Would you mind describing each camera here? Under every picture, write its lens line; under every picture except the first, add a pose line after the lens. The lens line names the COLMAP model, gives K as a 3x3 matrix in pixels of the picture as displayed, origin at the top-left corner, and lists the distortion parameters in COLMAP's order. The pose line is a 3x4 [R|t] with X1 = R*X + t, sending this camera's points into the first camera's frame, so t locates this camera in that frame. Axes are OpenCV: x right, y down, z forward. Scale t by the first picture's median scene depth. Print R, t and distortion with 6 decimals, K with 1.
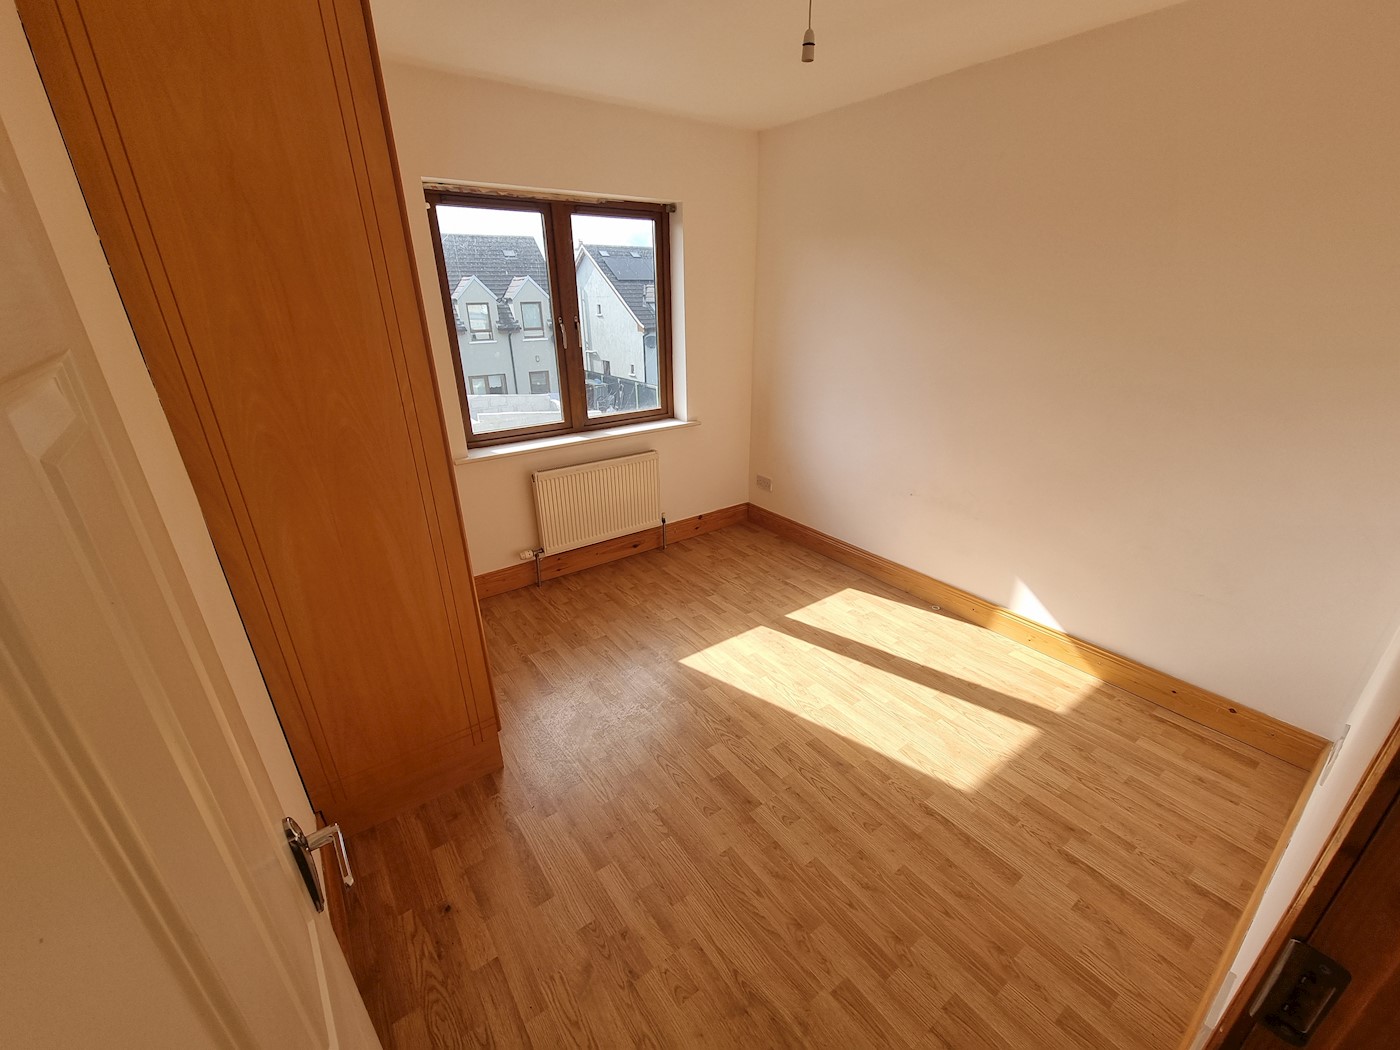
lens RADIAL K [[577.6, 0, 725.0], [0, 577.6, 525.6], [0, 0, 1]] dist [-0.005867, 0.000659]
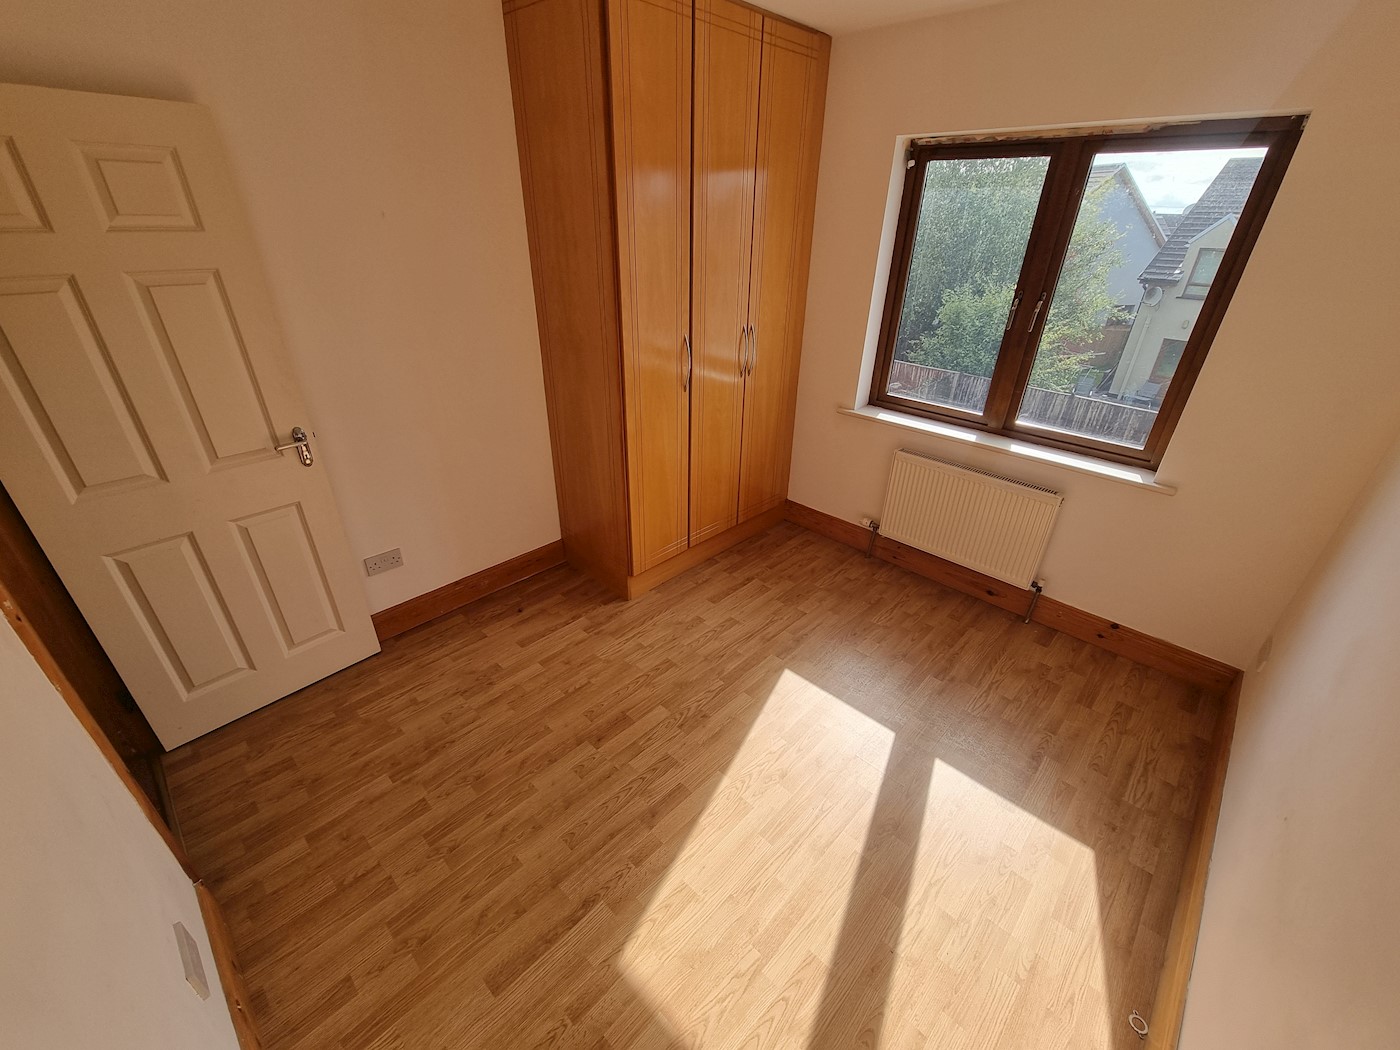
lens RADIAL K [[577.6, 0, 686.1], [0, 577.6, 534.6], [0, 0, 1]] dist [-0.005867, 0.000659]
pose [[0.156340, 0.482079, -0.862066, 0.845218], [-0.393910, 0.830816, 0.393166, -0.355426], [0.905755, 0.278109, 0.319786, 0.695546]]
